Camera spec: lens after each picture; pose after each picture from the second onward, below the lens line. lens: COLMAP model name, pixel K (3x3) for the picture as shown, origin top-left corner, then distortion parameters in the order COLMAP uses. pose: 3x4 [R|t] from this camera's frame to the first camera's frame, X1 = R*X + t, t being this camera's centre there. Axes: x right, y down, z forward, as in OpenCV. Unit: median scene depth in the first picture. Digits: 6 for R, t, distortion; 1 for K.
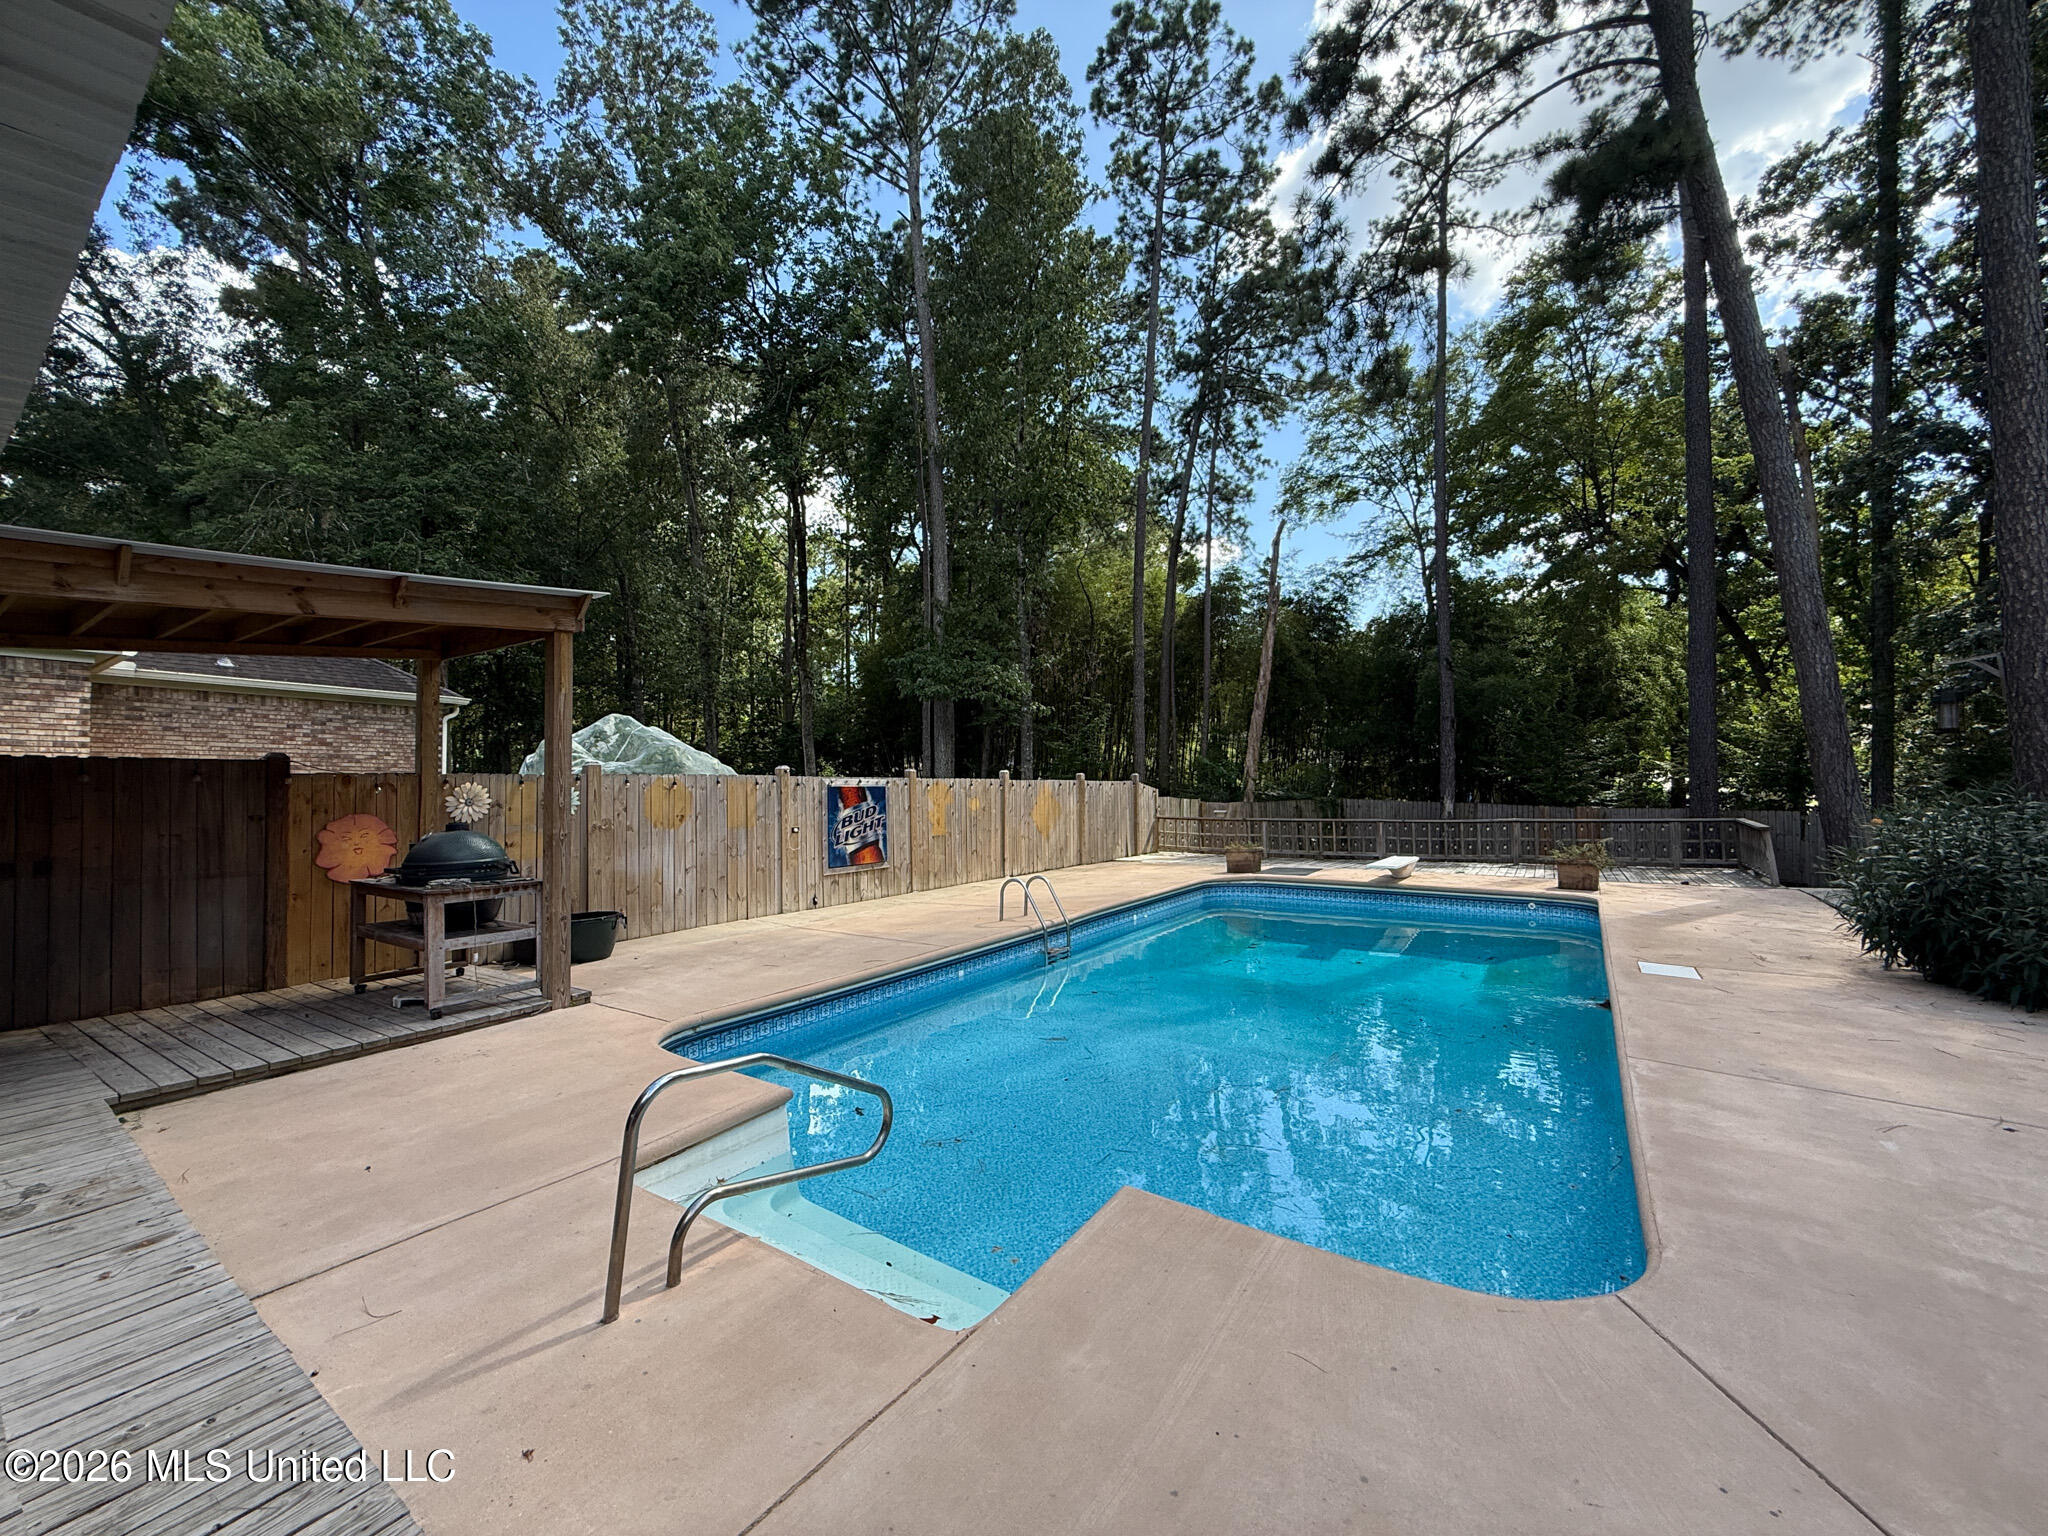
lens RADIAL K [[815.4, 0, 1025.0], [0, 815.4, 769.8], [0, 0, 1]] dist [-0.002581, -0.000042]
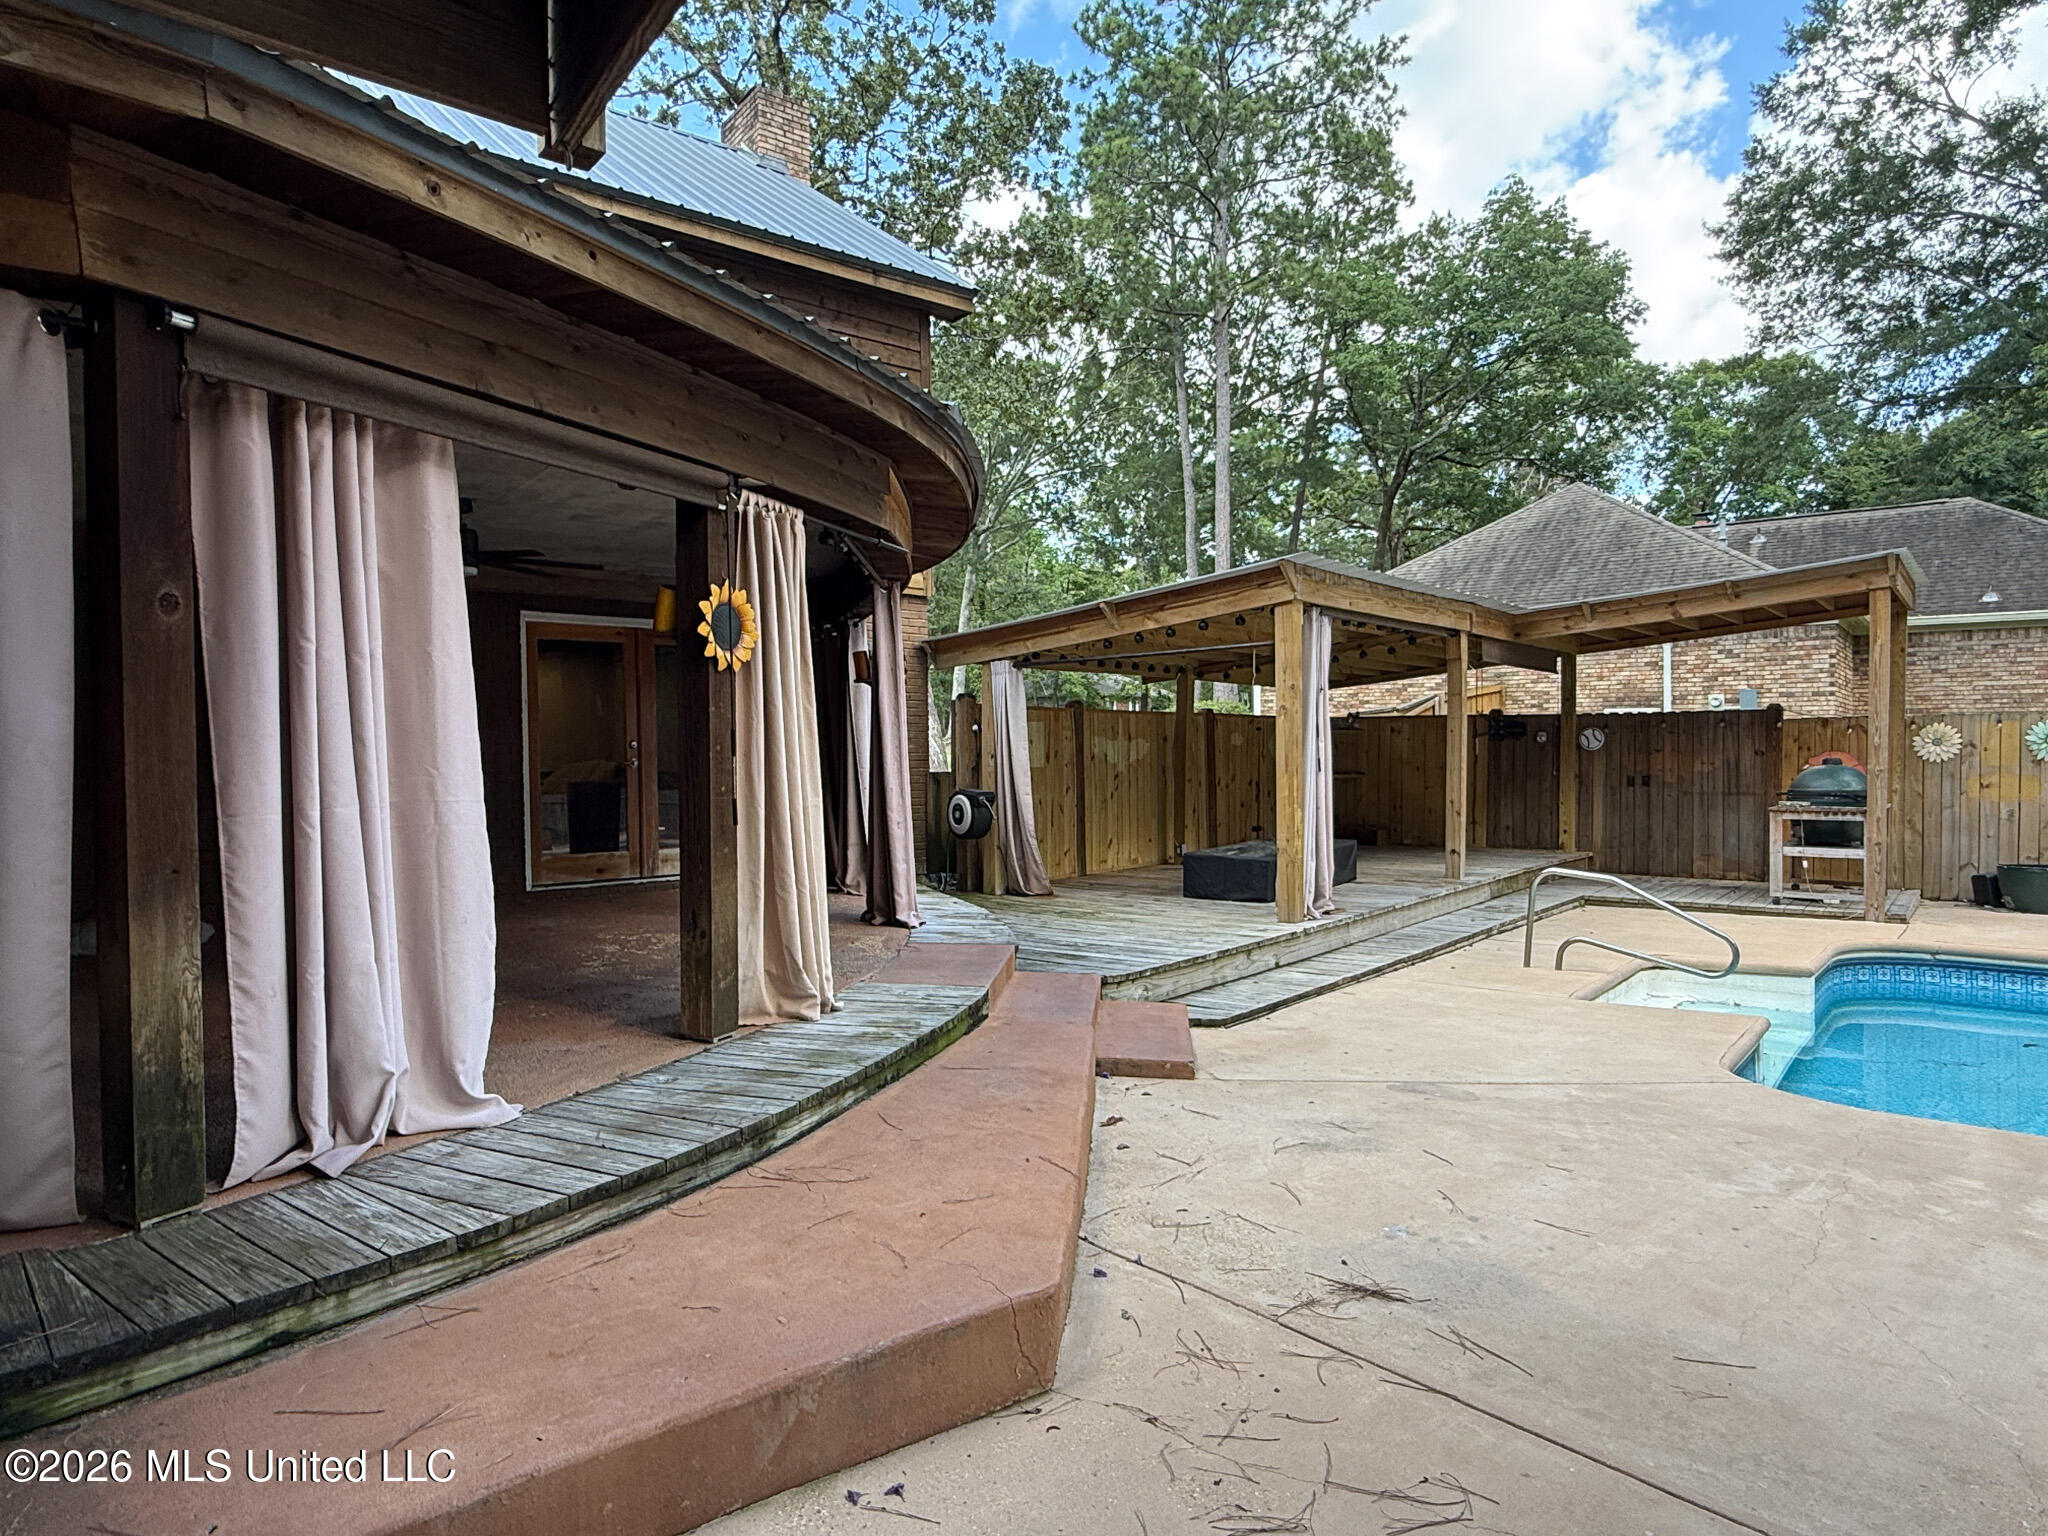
lens RADIAL K [[1263.1, 0, 1025.9], [0, 1263.1, 774.8], [0, 0, 1]] dist [-0.000919, -0.000112]
pose [[-0.083440, 0.027914, -0.996122, 0.787654], [0.034256, 0.999097, 0.025128, 0.001230], [0.995924, -0.032027, -0.084321, -0.018510]]
